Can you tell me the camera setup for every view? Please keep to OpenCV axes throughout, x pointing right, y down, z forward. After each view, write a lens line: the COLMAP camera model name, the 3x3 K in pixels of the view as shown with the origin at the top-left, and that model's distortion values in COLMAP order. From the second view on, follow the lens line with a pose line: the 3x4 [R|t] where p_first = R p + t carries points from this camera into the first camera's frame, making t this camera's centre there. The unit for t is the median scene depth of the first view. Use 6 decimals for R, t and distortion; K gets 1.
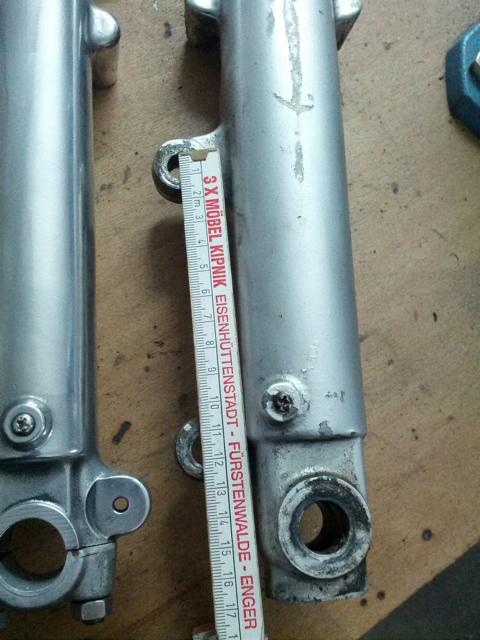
lens RADIAL K [[662.4, 0, 250.8], [0, 662.4, 320.0], [0, 0, 1]] dist [0.020018, -0.021163]
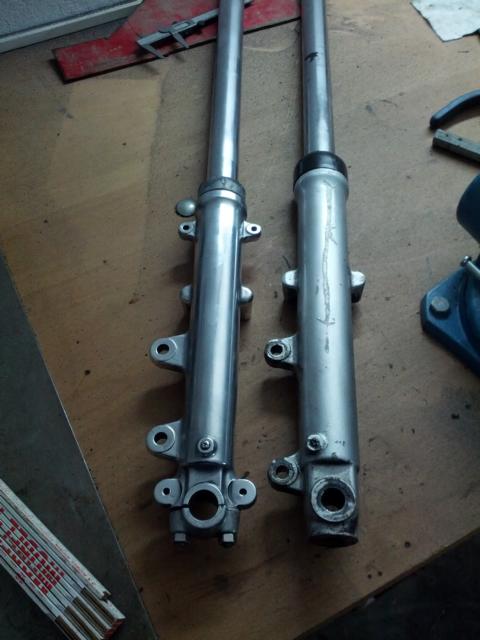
lens RADIAL K [[662.4, 0, 250.8], [0, 662.4, 320.0], [0, 0, 1]] dist [0.020018, -0.021163]
pose [[0.979683, -0.029003, -0.198446, 0.258655], [-0.046887, 0.928944, -0.367238, 0.505606], [0.194996, 0.369082, 0.908711, -1.097652]]
